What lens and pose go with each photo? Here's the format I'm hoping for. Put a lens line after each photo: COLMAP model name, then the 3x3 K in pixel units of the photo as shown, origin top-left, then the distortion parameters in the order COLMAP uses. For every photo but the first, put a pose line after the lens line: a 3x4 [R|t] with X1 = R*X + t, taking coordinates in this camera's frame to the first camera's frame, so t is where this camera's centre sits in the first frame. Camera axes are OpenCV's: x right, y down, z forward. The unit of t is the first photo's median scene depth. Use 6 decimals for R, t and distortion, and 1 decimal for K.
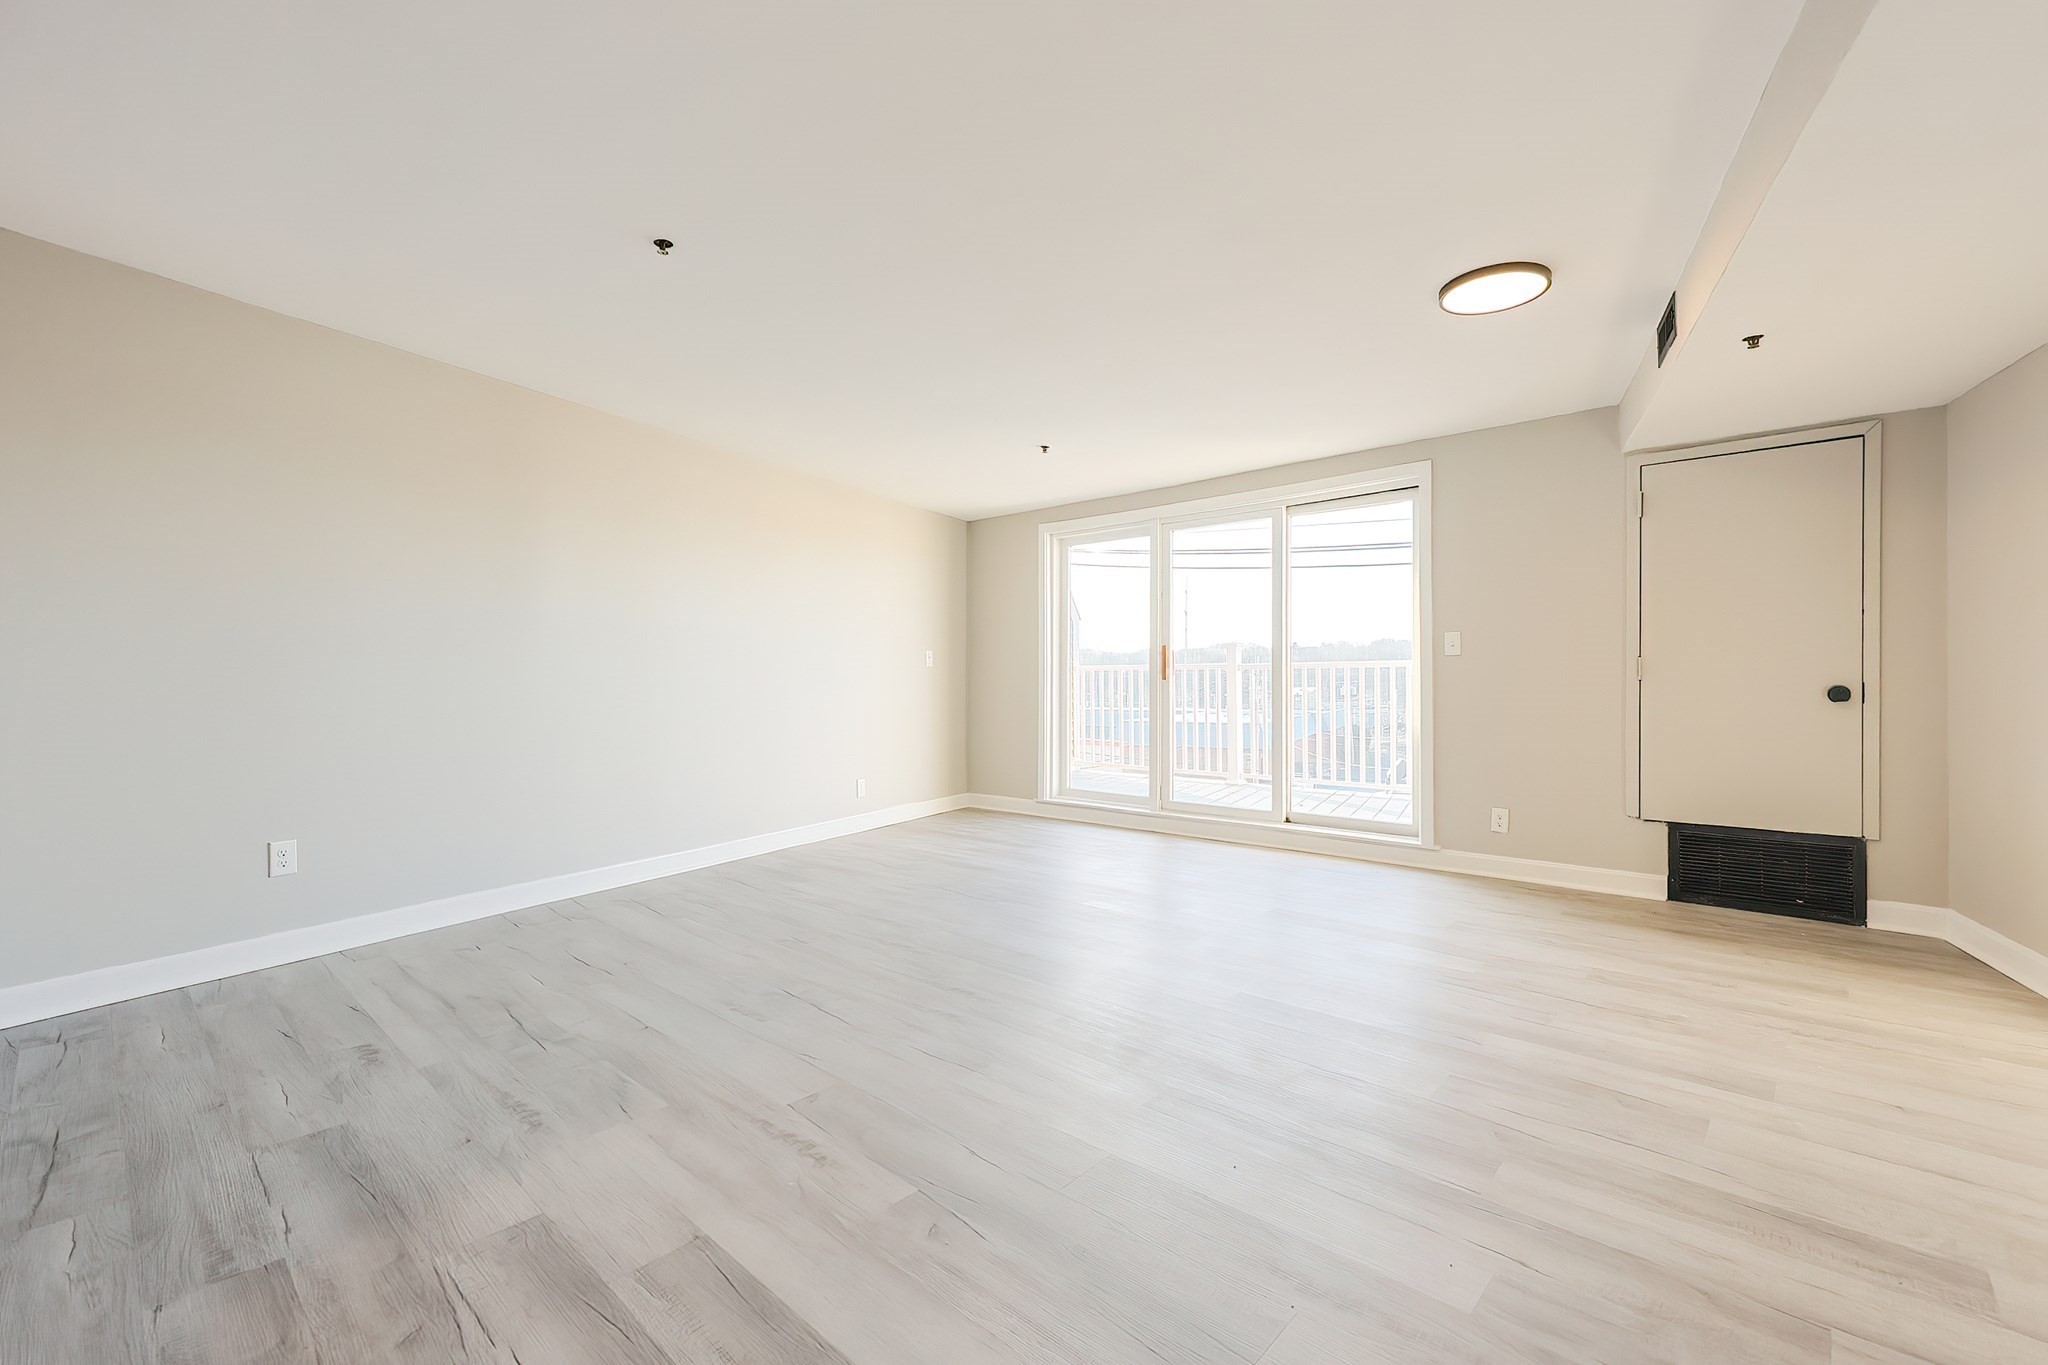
lens RADIAL K [[858.2, 0, 1021.0], [0, 858.2, 681.6], [0, 0, 1]] dist [-0.001100, -0.000196]
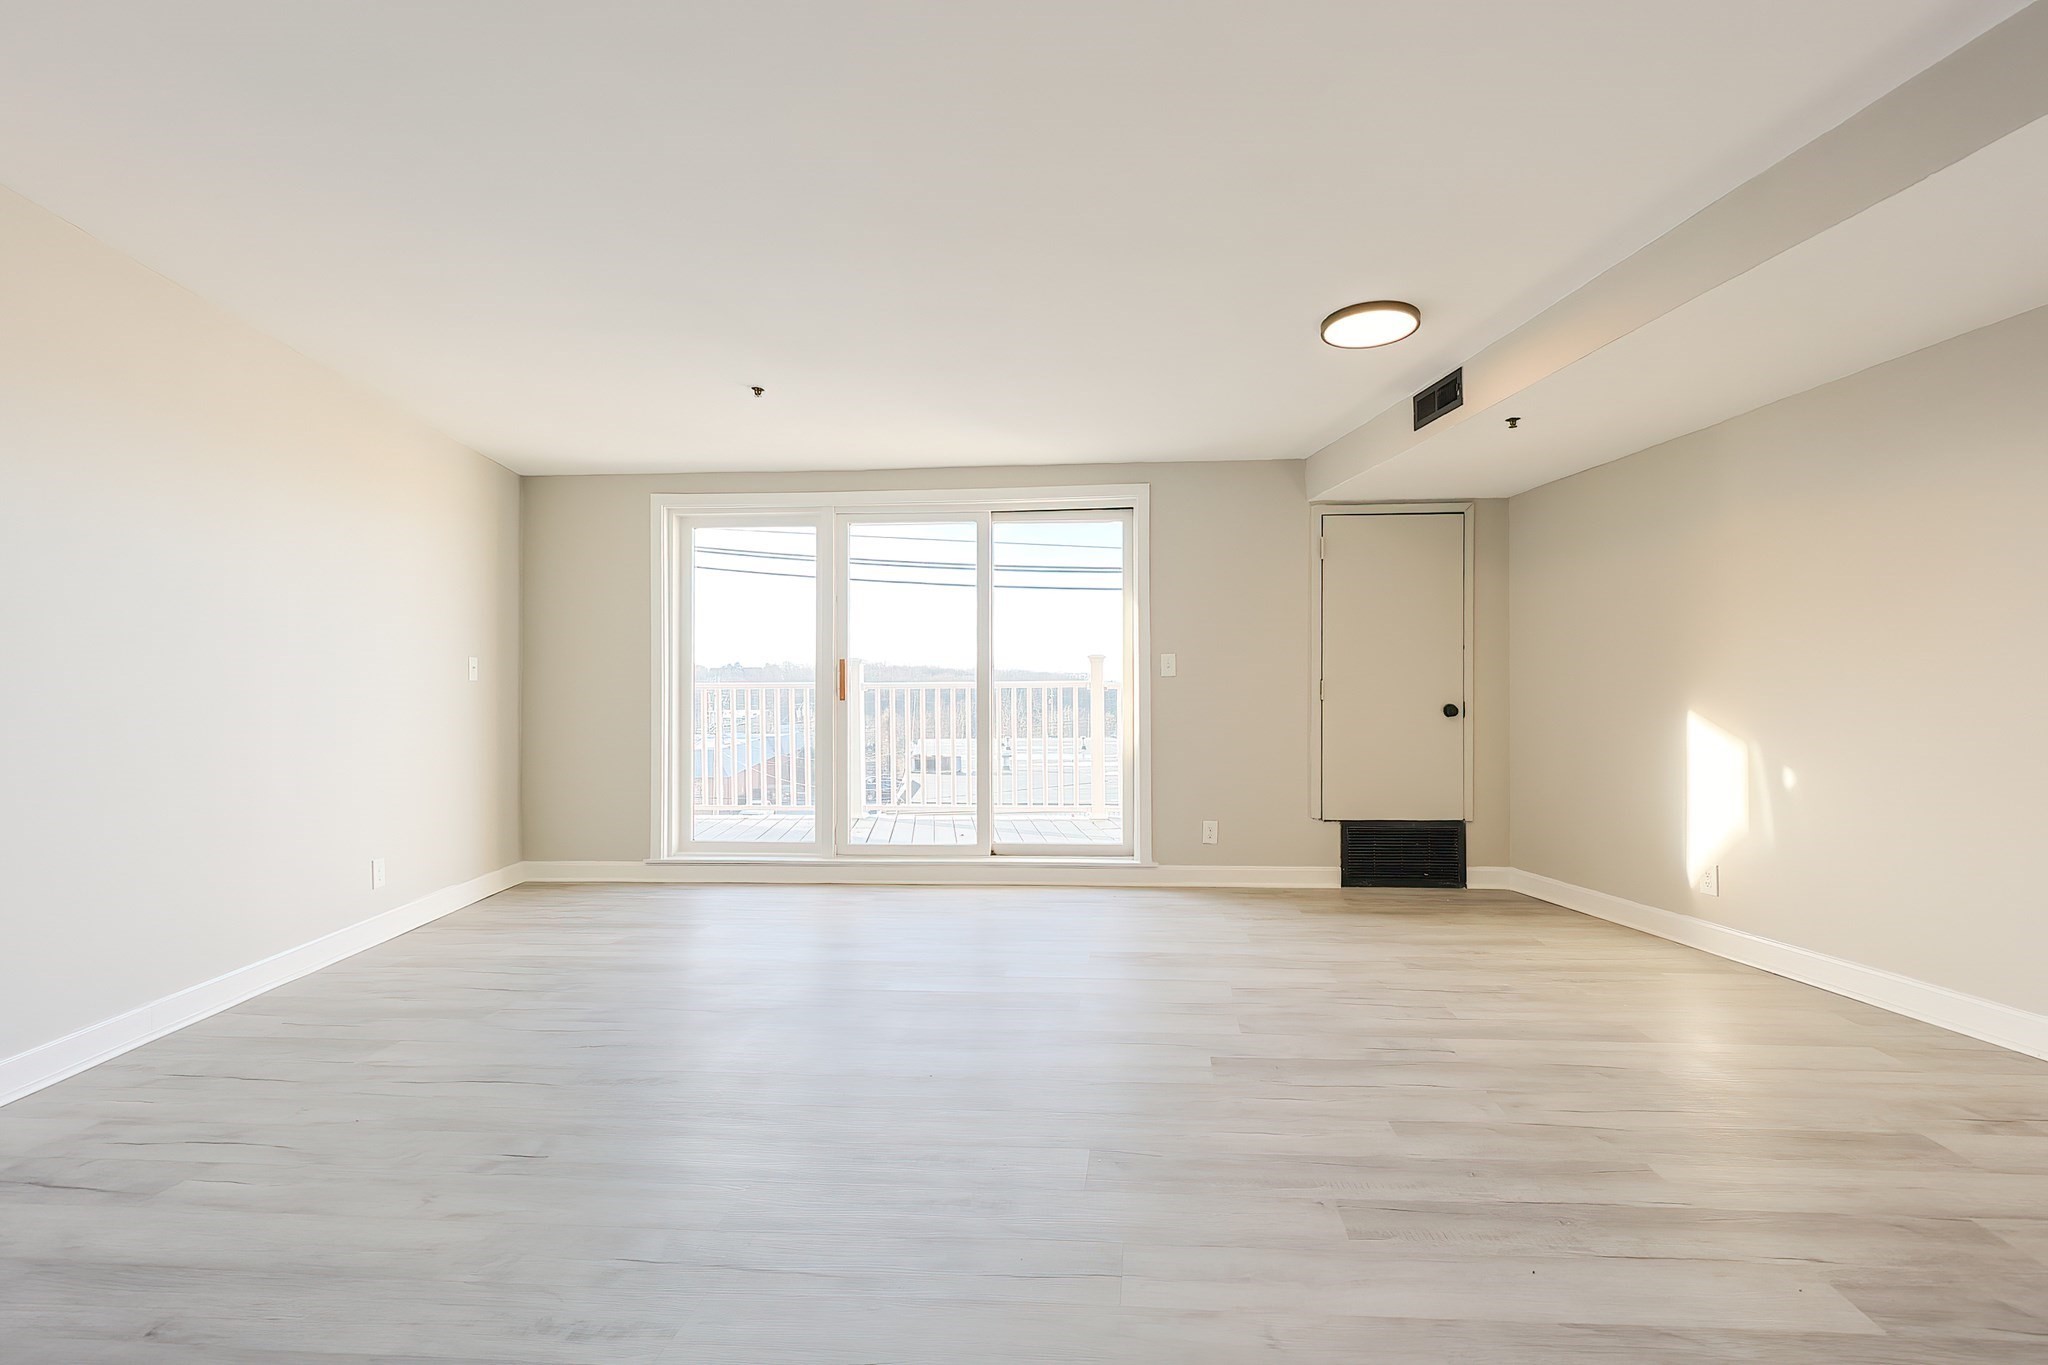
lens RADIAL K [[889.7, 0, 1081.0], [0, 889.7, 711.7], [0, 0, 1]] dist [-0.004989, 0.000239]
pose [[0.784000, -0.008243, 0.620707, -0.311116], [0.002407, 0.999945, 0.010238, 0.000275], [-0.620757, -0.006532, 0.783976, 0.287972]]
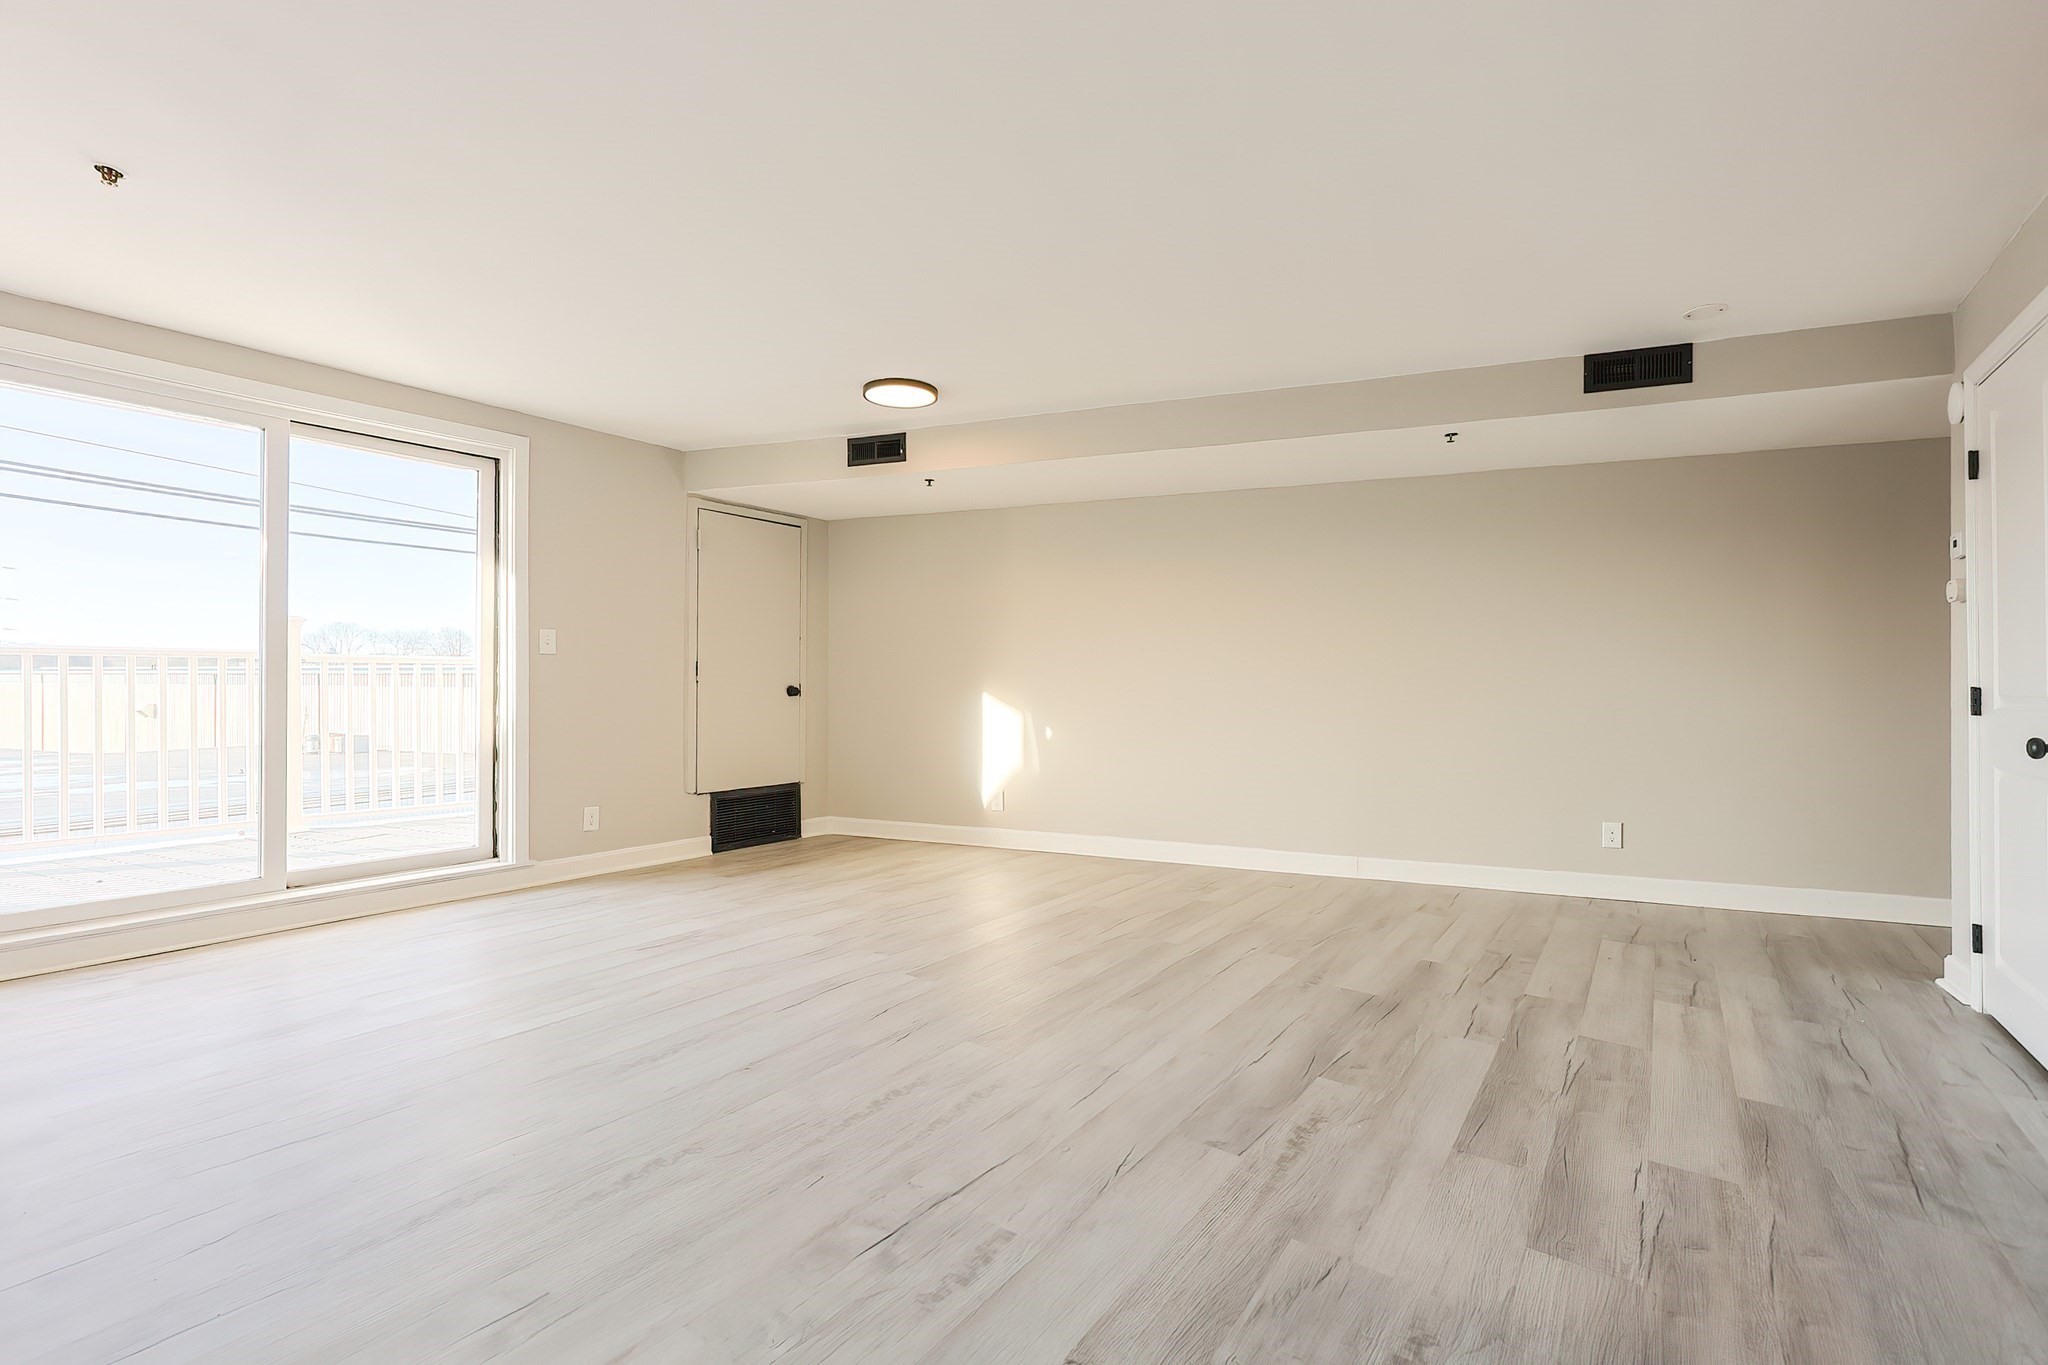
lens RADIAL K [[888.4, 0, 1011.1], [0, 888.4, 693.2], [0, 0, 1]] dist [-0.001752, 0.000599]
pose [[-0.104946, -0.013453, 0.994387, -0.665954], [-0.008154, 0.999887, 0.012667, -0.006104], [-0.994444, -0.006779, -0.105044, 0.757629]]
